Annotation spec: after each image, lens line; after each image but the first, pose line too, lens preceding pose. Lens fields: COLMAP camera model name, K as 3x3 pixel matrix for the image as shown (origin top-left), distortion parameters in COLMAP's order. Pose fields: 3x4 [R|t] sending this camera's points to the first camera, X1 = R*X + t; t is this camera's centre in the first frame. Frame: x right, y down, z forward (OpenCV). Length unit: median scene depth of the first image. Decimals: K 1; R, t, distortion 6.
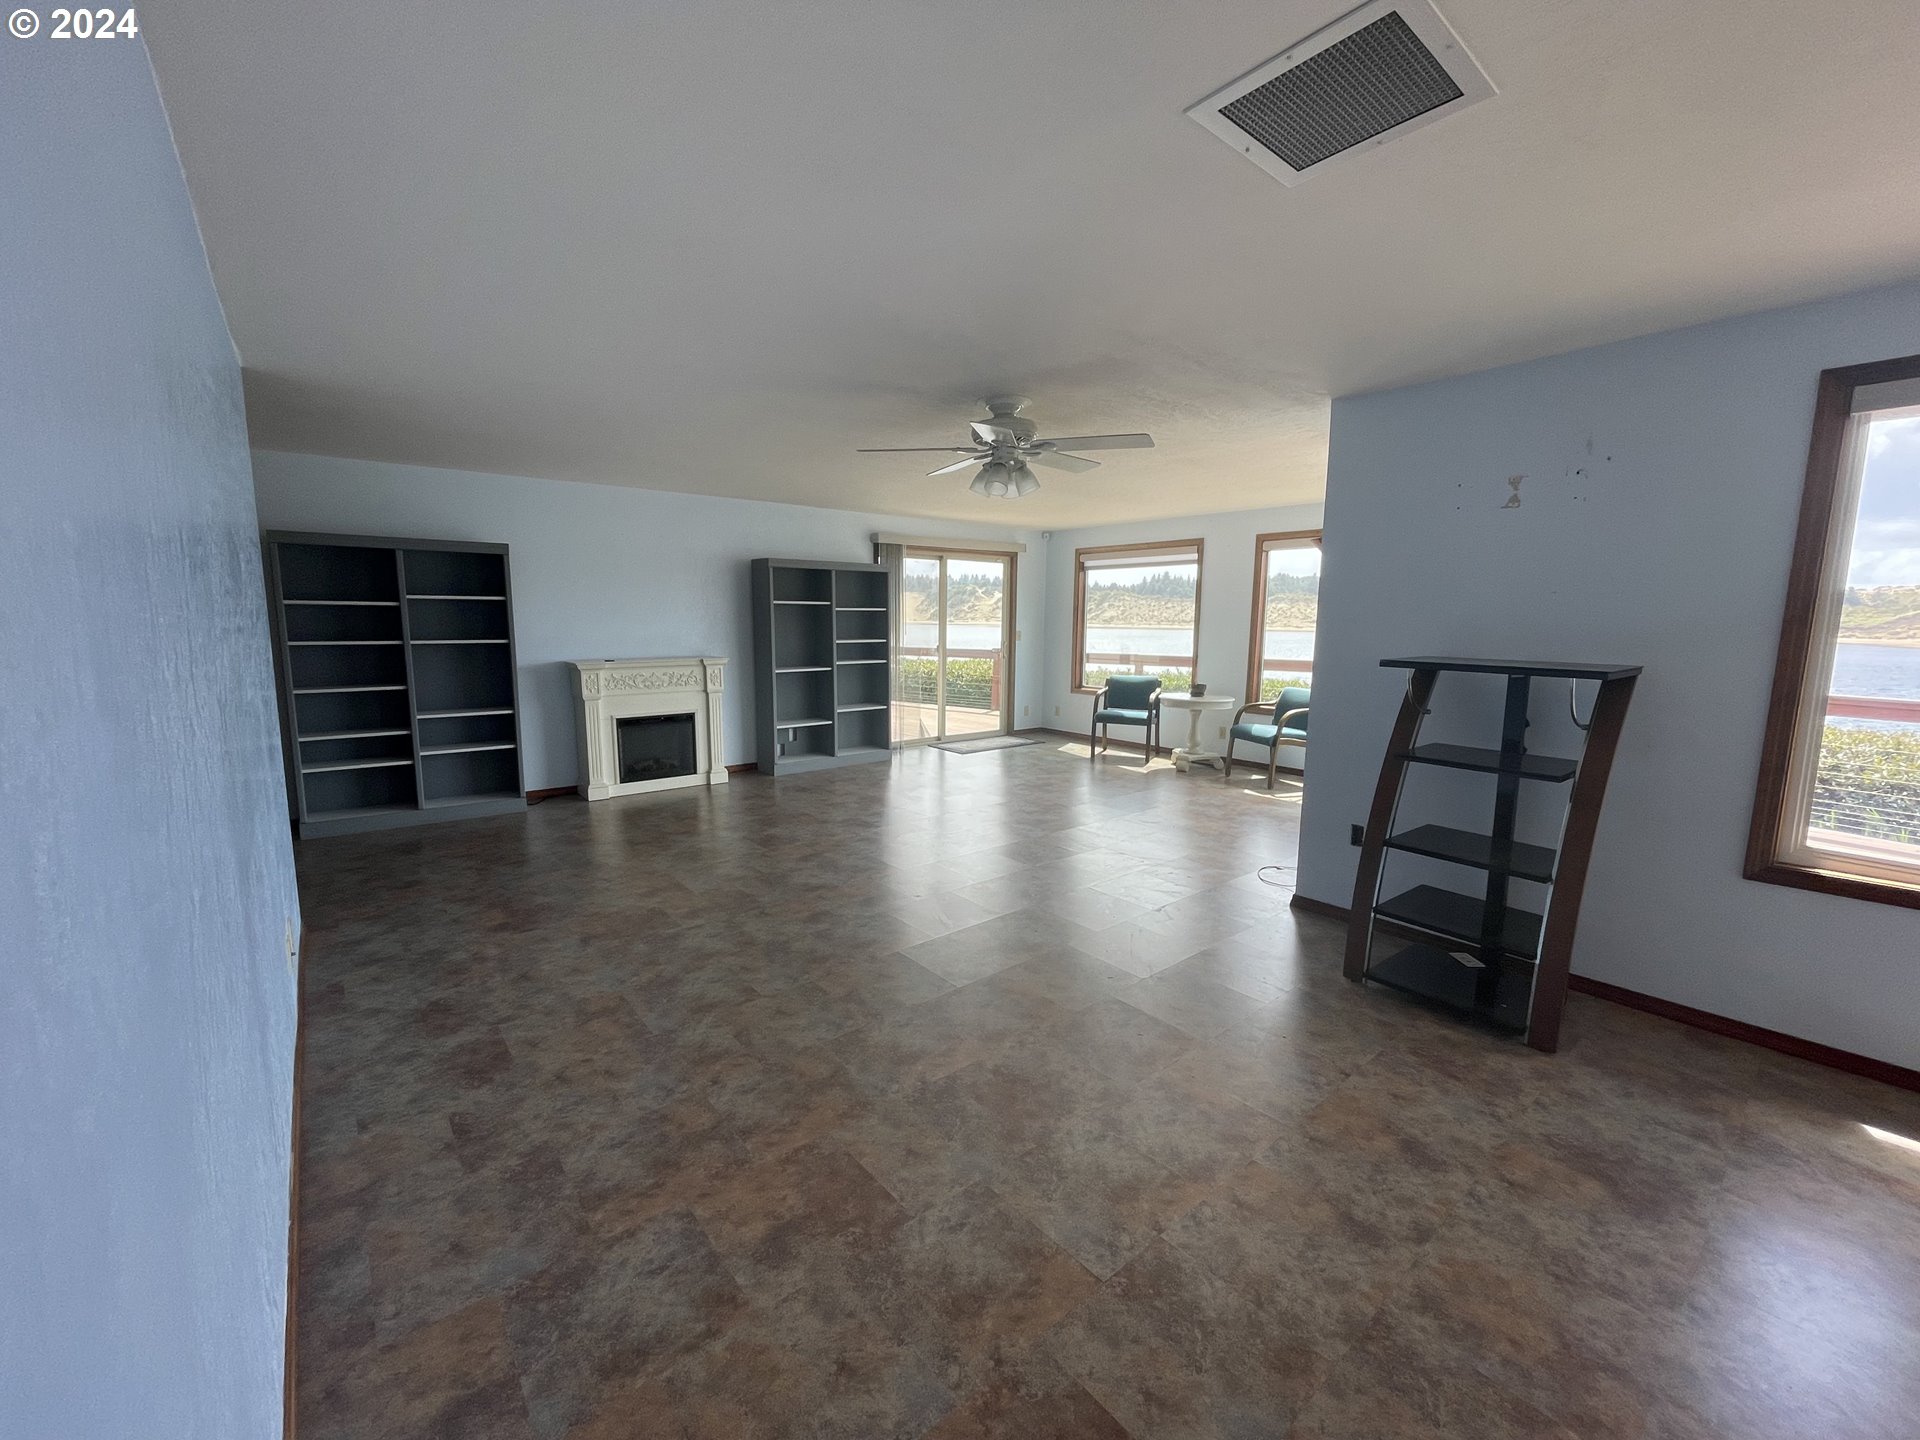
lens RADIAL K [[777.3, 0, 959.9], [0, 777.3, 740.1], [0, 0, 1]] dist [0.003074, 0.000461]
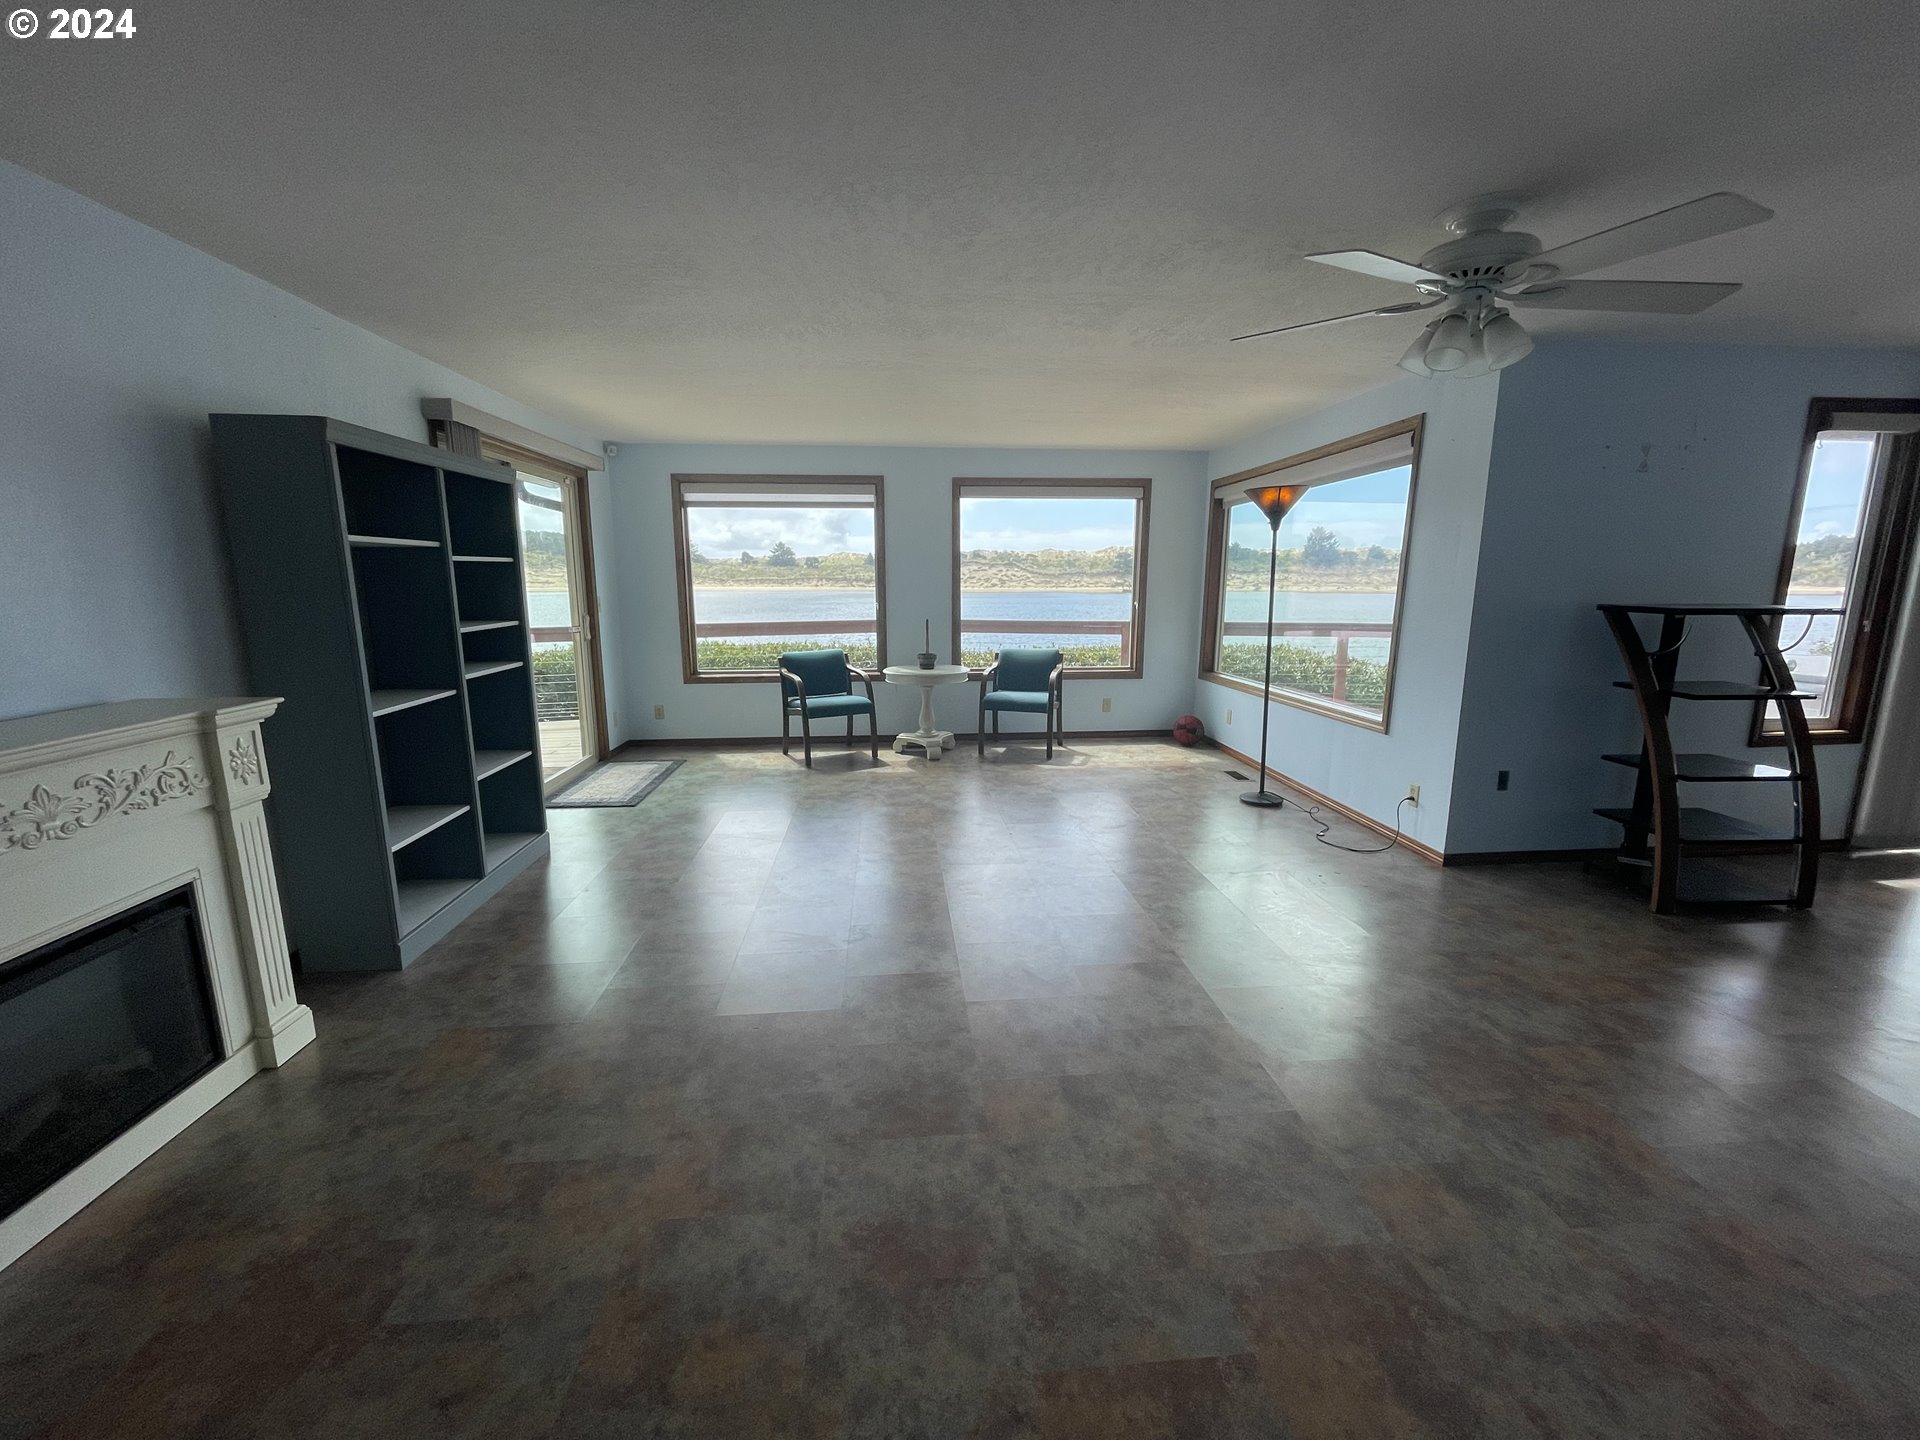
lens RADIAL K [[777.3, 0, 963.9], [0, 777.3, 731.4], [0, 0, 1]] dist [0.003074, 0.000461]
pose [[0.563114, -0.169287, 0.808854, -0.453225], [0.136539, 0.984400, 0.110971, -0.096920], [-0.815021, 0.047950, 0.577444, 0.614135]]
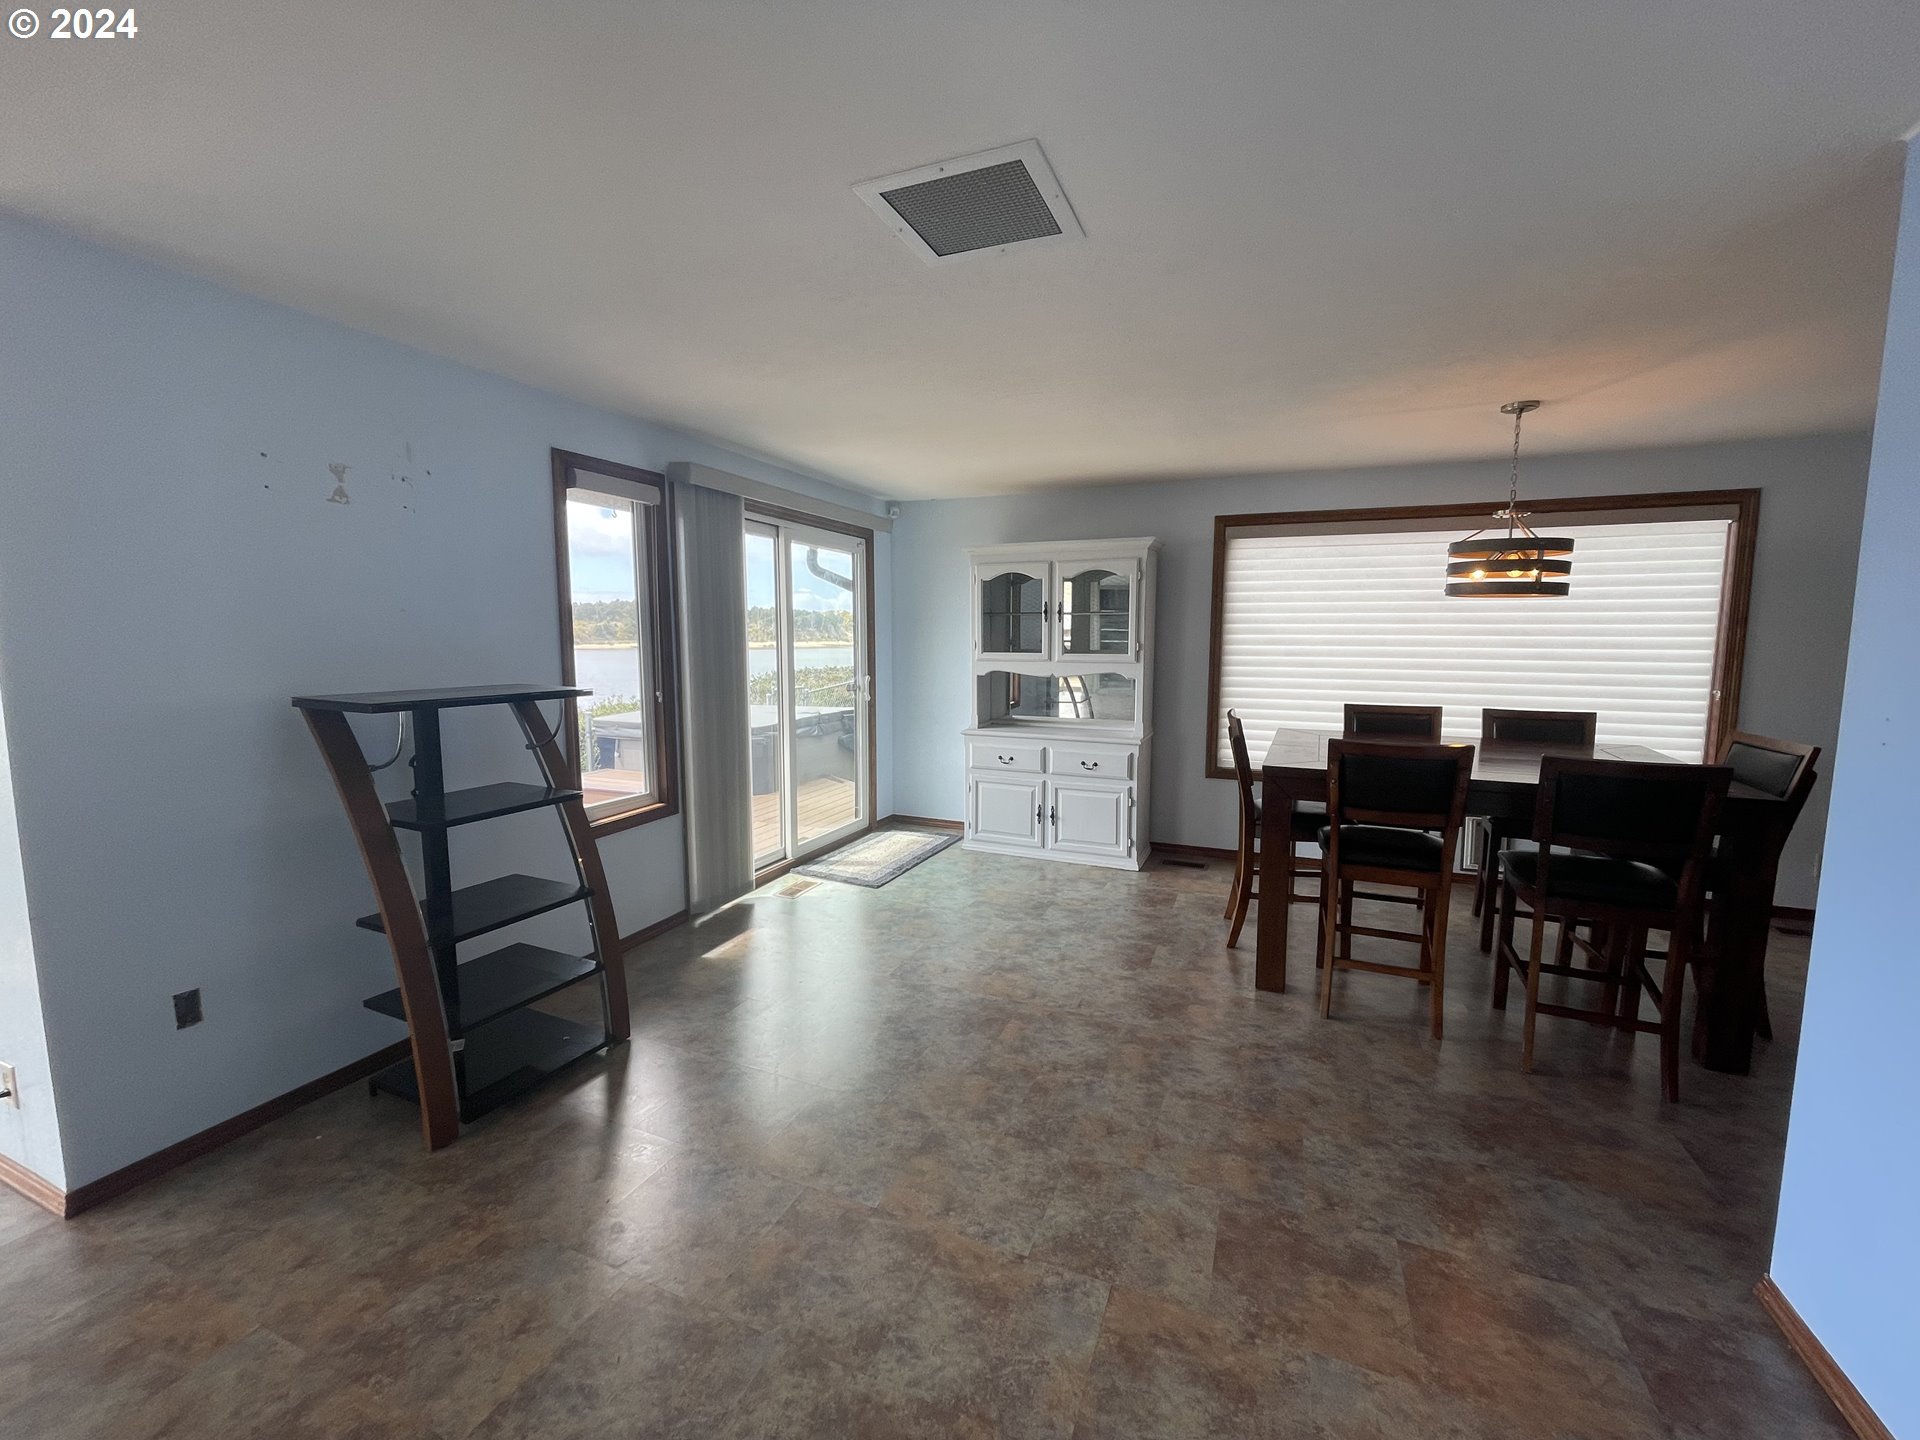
lens RADIAL K [[777.3, 0, 958.7], [0, 777.3, 724.7], [0, 0, 1]] dist [0.003074, 0.000461]
pose [[-0.458896, -0.119012, 0.880483, -0.164195], [0.128366, 0.971710, 0.198245, -0.081027], [-0.879168, 0.203998, -0.430637, 0.436586]]
